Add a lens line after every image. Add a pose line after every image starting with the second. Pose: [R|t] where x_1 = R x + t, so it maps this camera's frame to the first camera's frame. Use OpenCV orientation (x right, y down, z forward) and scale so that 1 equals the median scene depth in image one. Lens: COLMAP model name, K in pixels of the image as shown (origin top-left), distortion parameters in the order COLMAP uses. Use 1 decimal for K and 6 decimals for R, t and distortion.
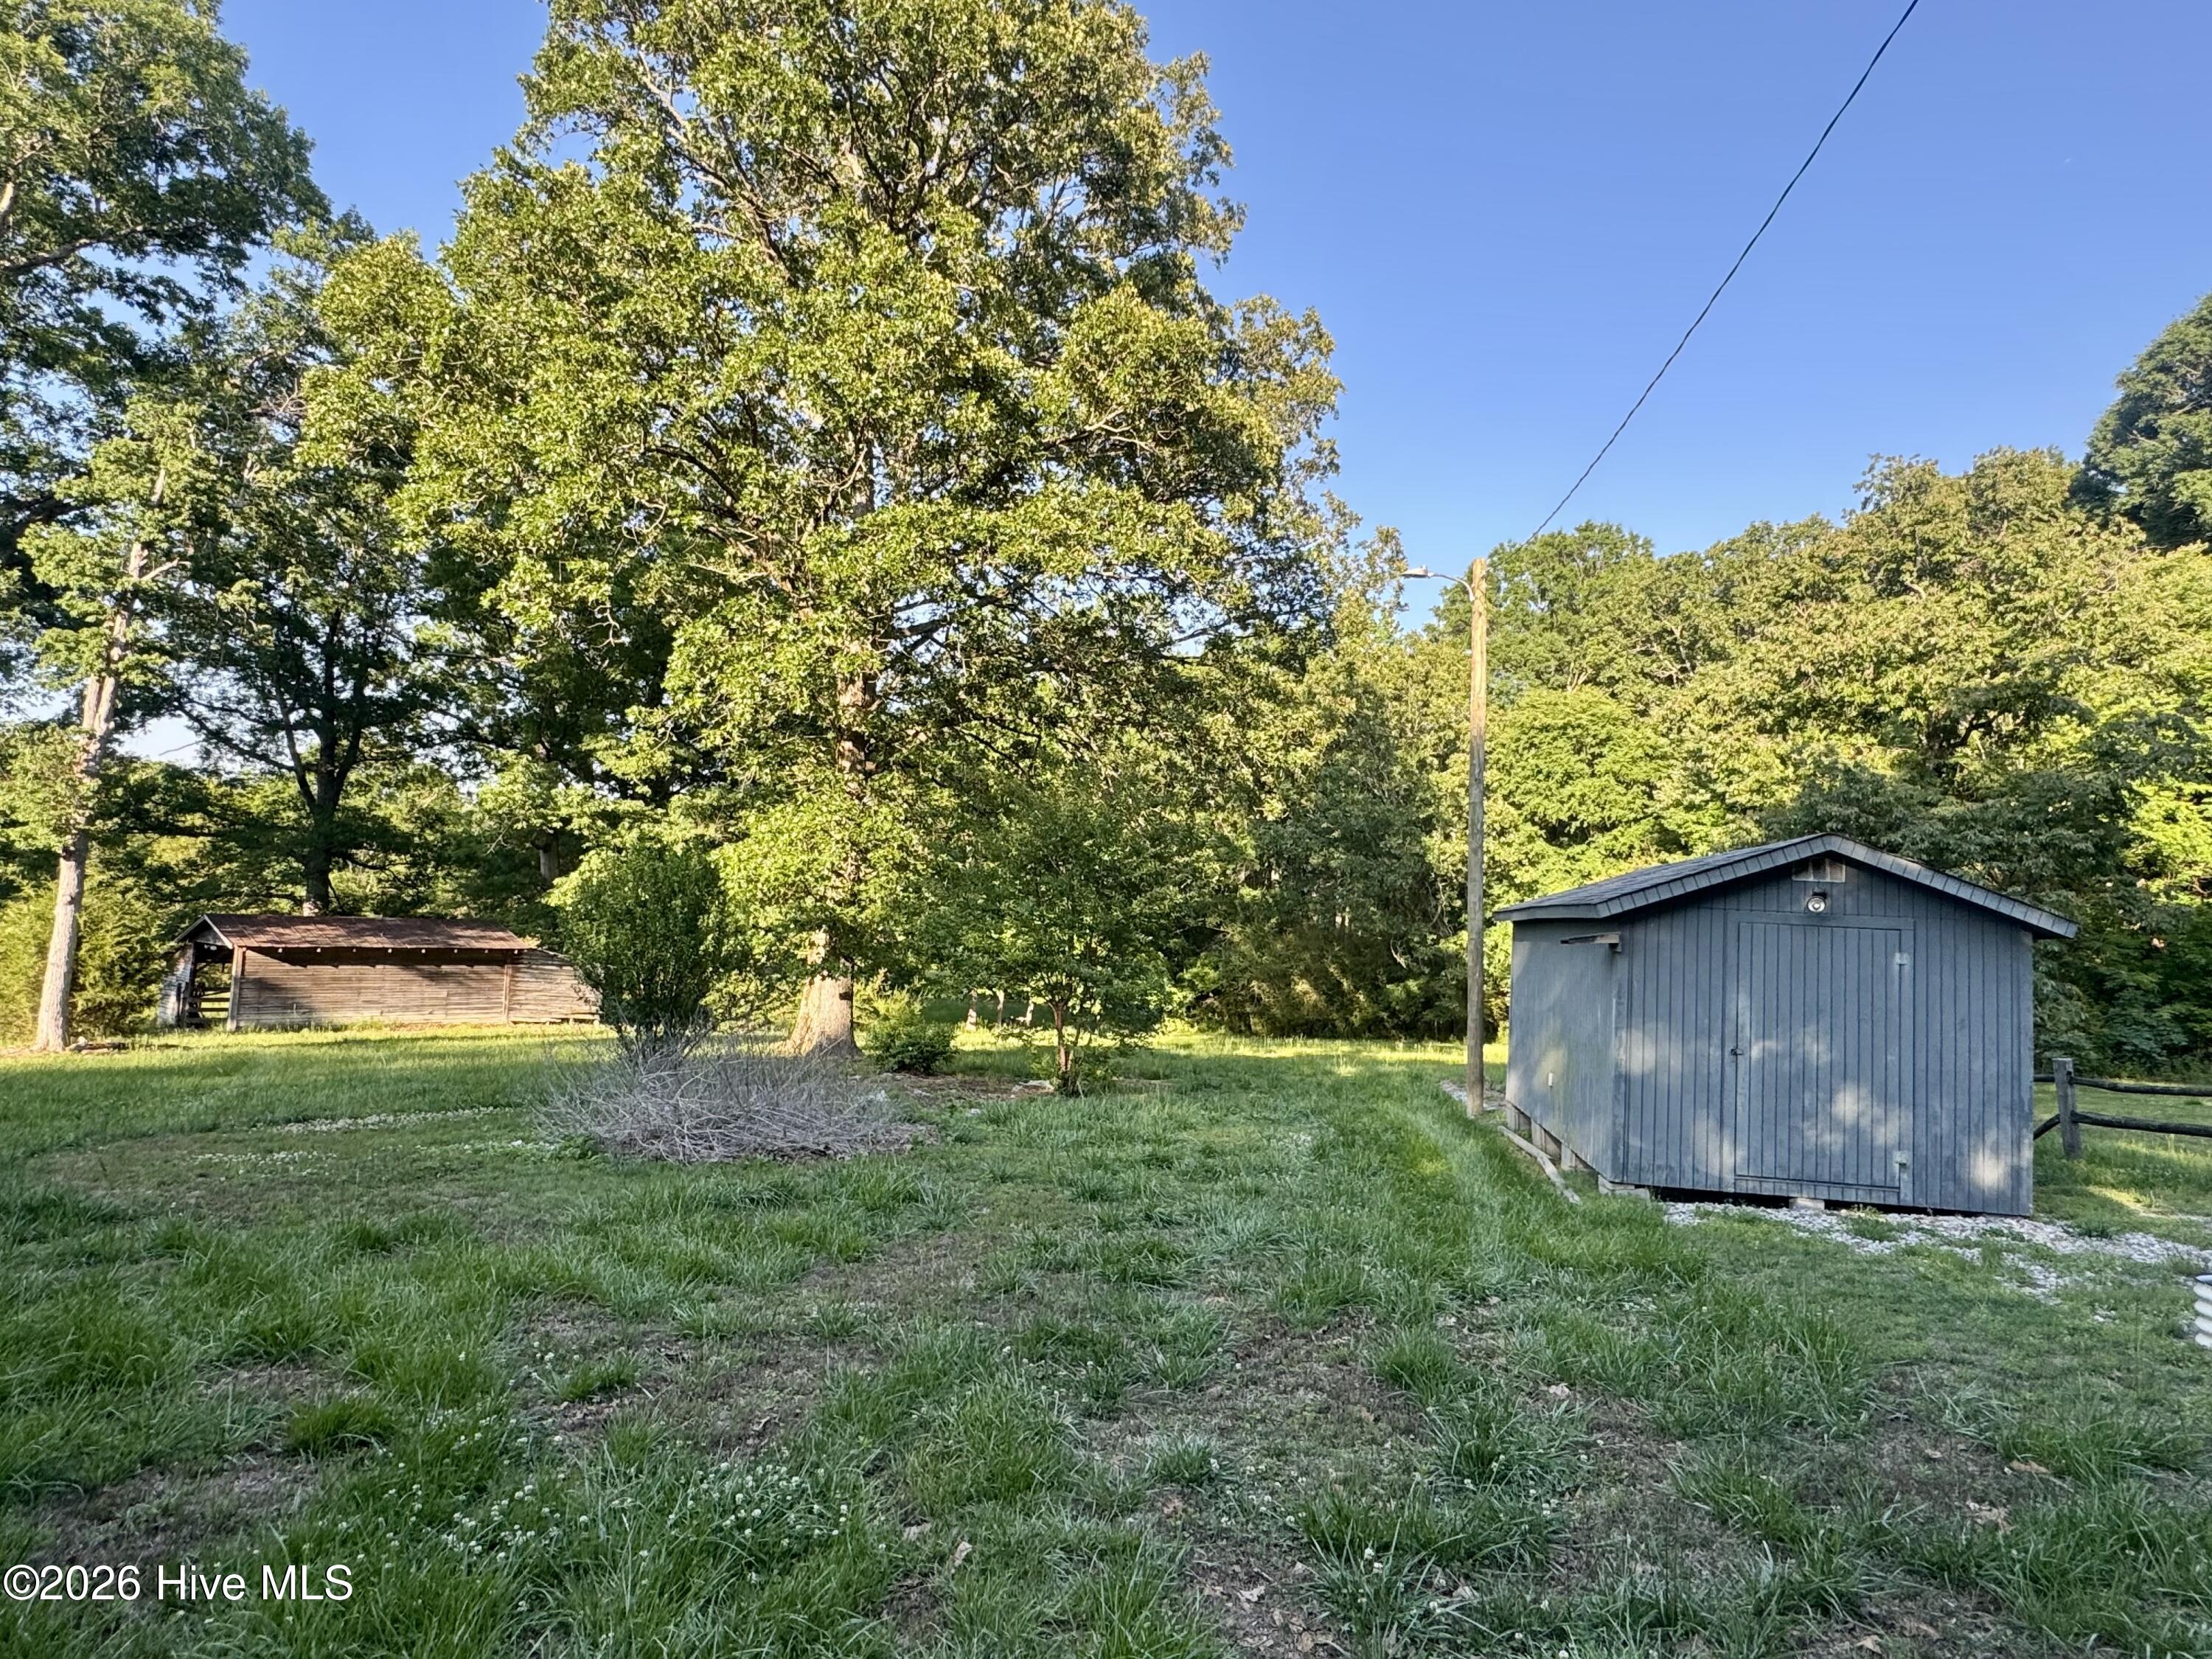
lens RADIAL K [[1206.9, 0, 1100.3], [0, 1206.9, 822.6], [0, 0, 1]] dist [0.008697, -0.000363]
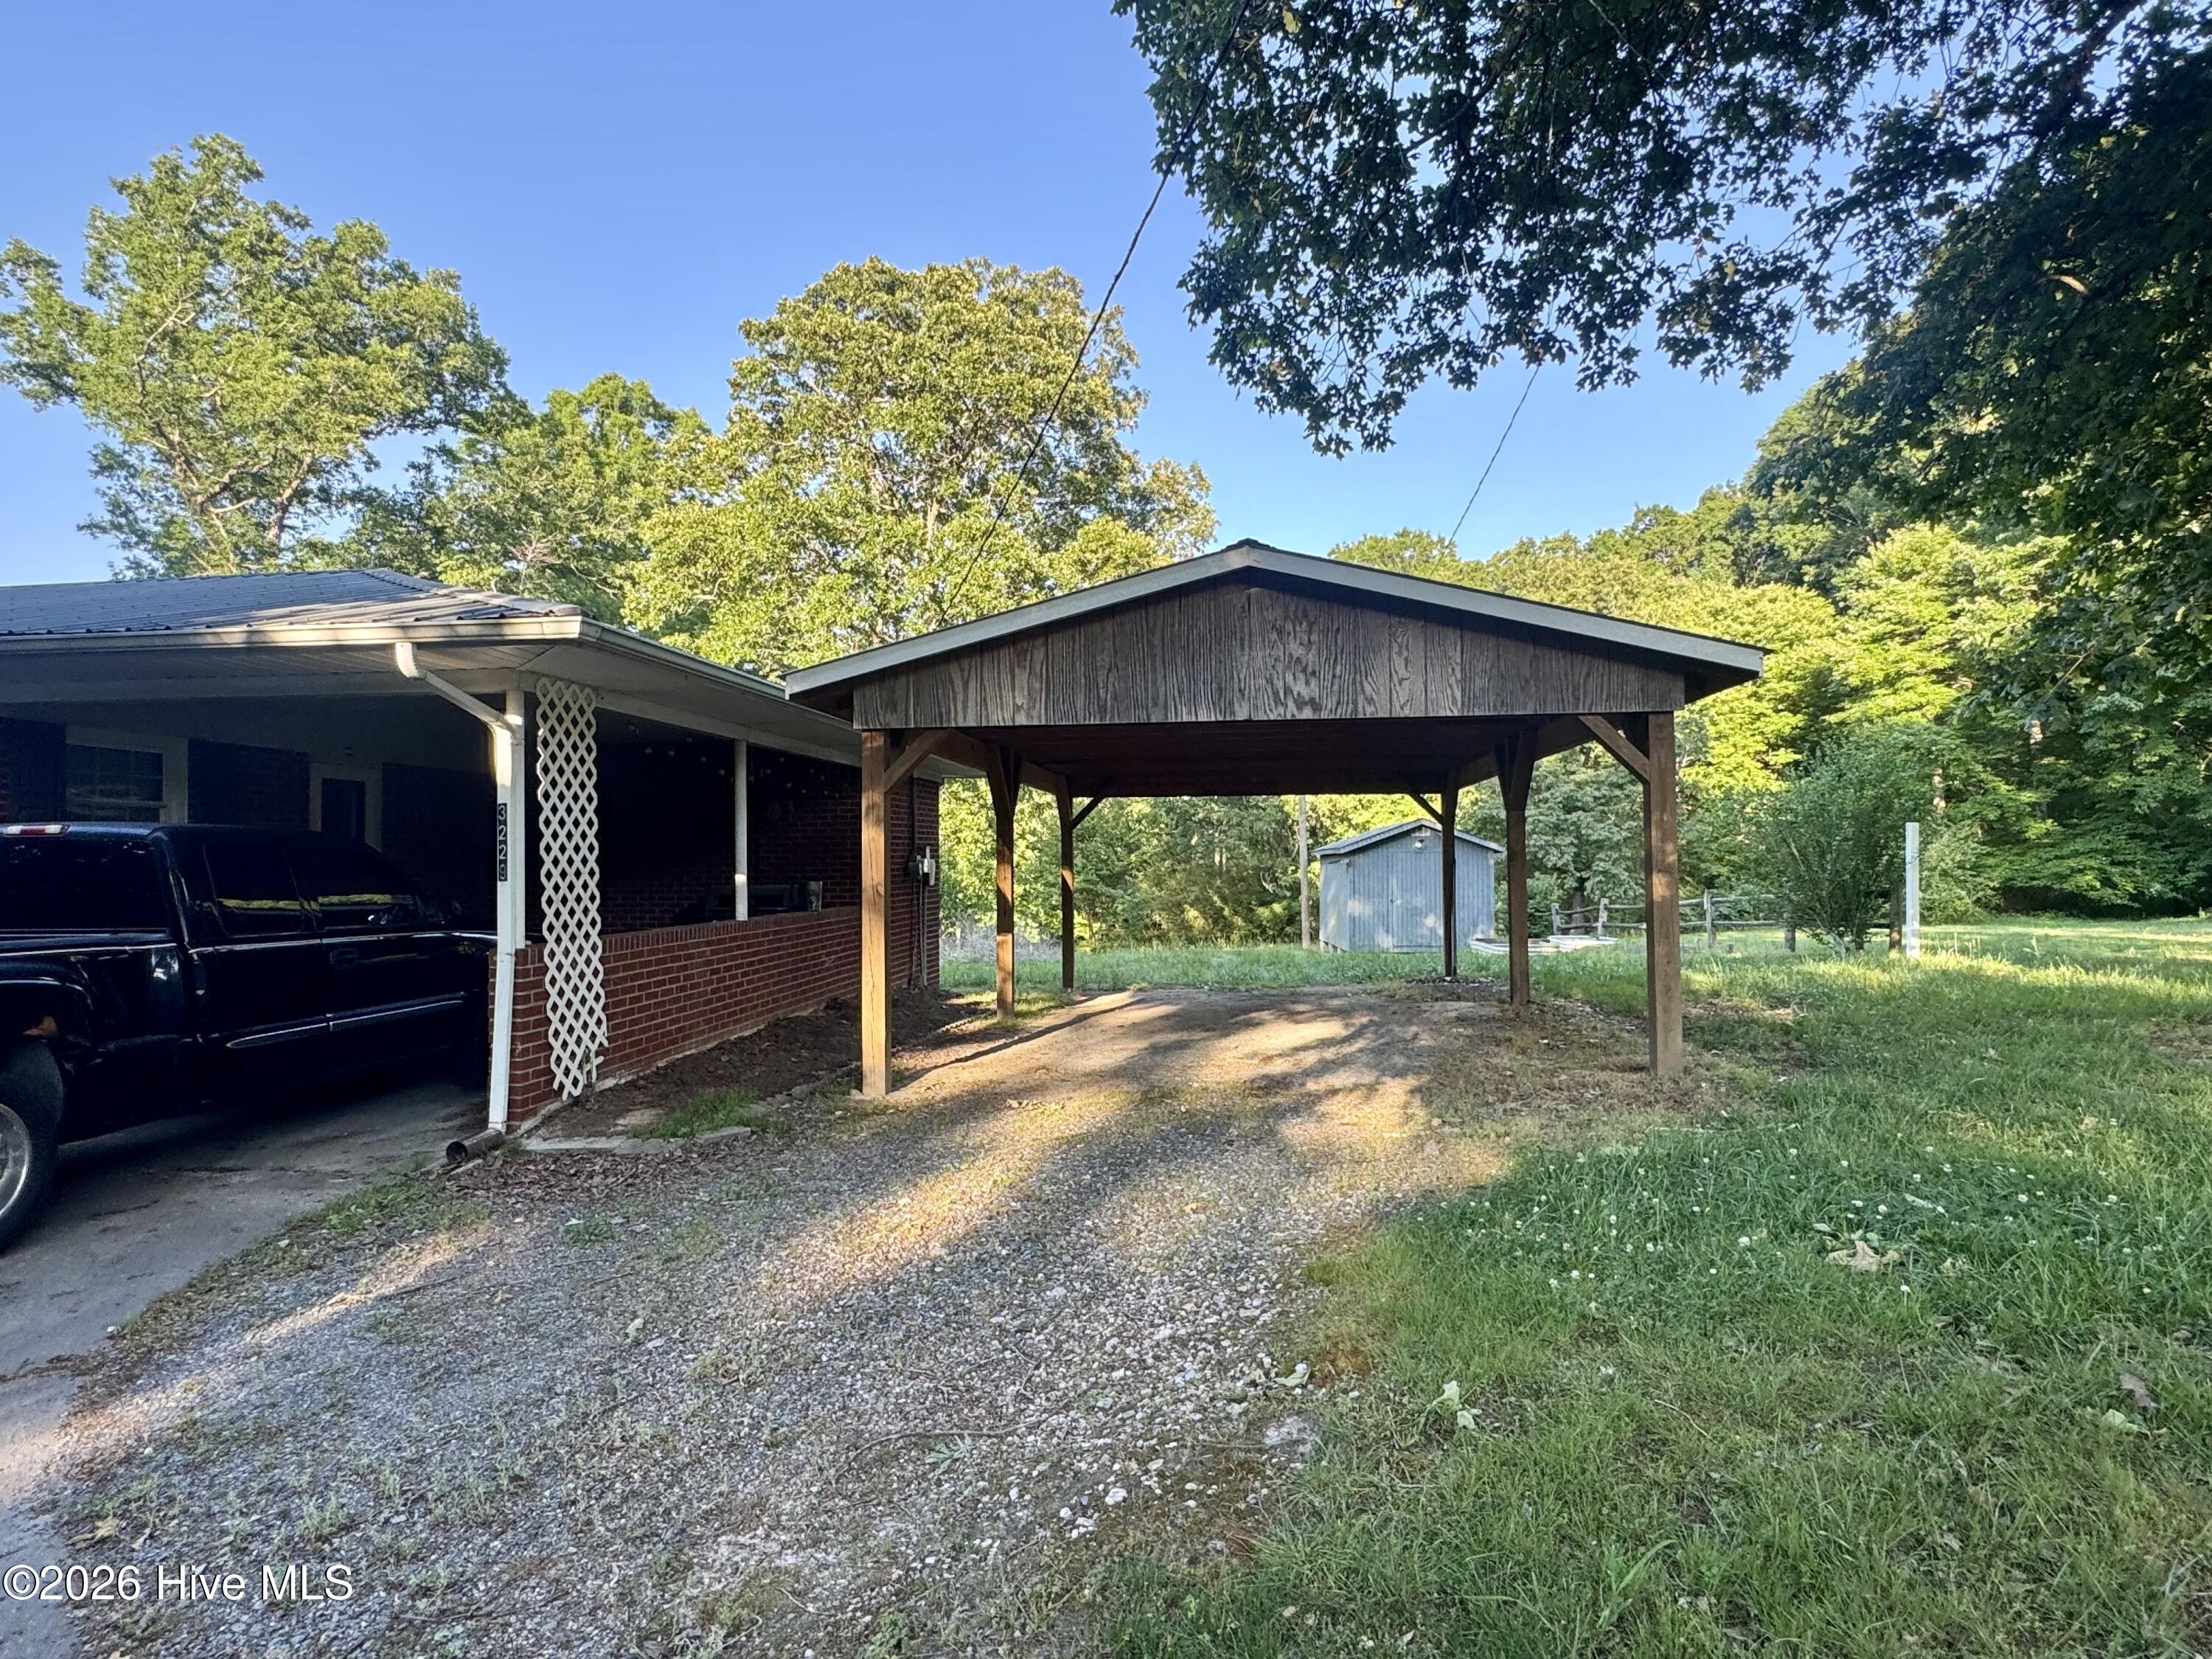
lens RADIAL K [[1206.9, 0, 1111.8], [0, 1206.9, 842.9], [0, 0, 1]] dist [0.008697, -0.000363]
pose [[0.992408, -0.048225, 0.113143, -0.161019], [0.041322, 0.997183, 0.062591, -0.057869], [-0.115843, -0.057441, 0.991605, -0.684944]]
